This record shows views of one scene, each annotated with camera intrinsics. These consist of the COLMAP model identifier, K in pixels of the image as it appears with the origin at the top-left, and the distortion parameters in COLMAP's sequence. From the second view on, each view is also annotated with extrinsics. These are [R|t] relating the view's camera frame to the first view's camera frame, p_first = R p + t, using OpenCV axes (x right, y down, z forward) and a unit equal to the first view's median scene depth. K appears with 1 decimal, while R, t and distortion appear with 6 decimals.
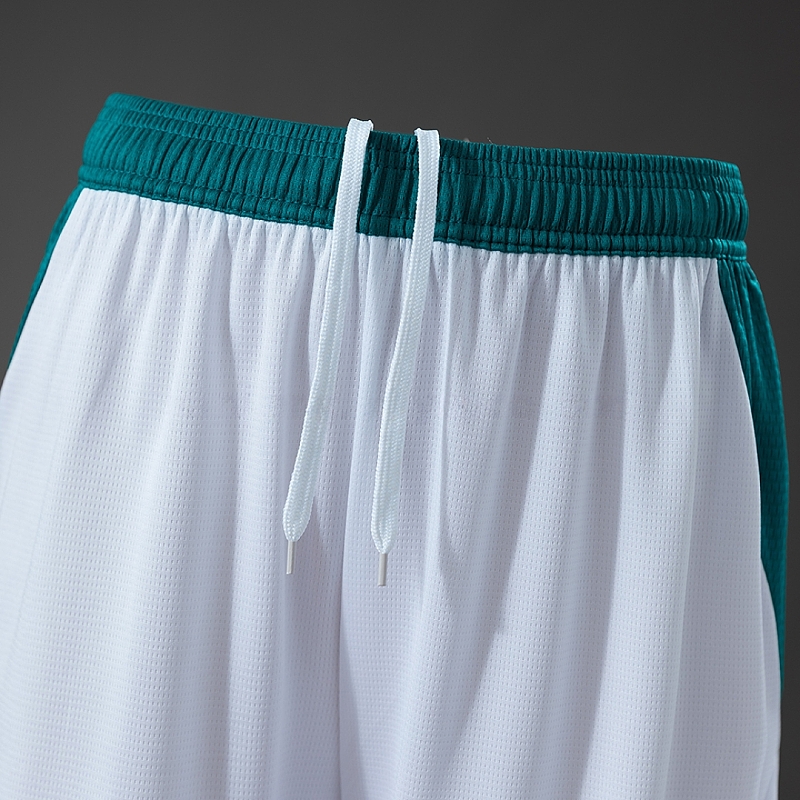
lens RADIAL K [[1348.8, 0, 399.9], [0, 1348.8, 399.3], [0, 0, 1]] dist [-0.013894, 0.000000]
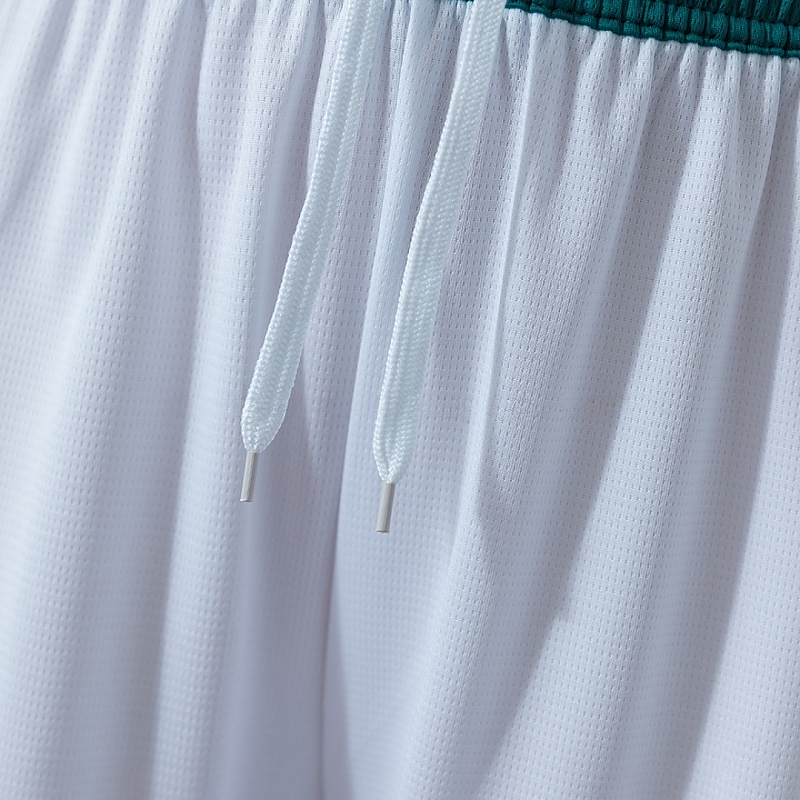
lens RADIAL K [[1493.1, 0, 399.6], [0, 1493.1, 400.9], [0, 0, 1]] dist [-0.018638, 0.000000]
pose [[0.993418, 0.086195, -0.075440, 0.042034], [-0.082414, 0.995246, 0.051889, 0.035798], [0.079554, -0.045331, 0.995799, 0.275396]]
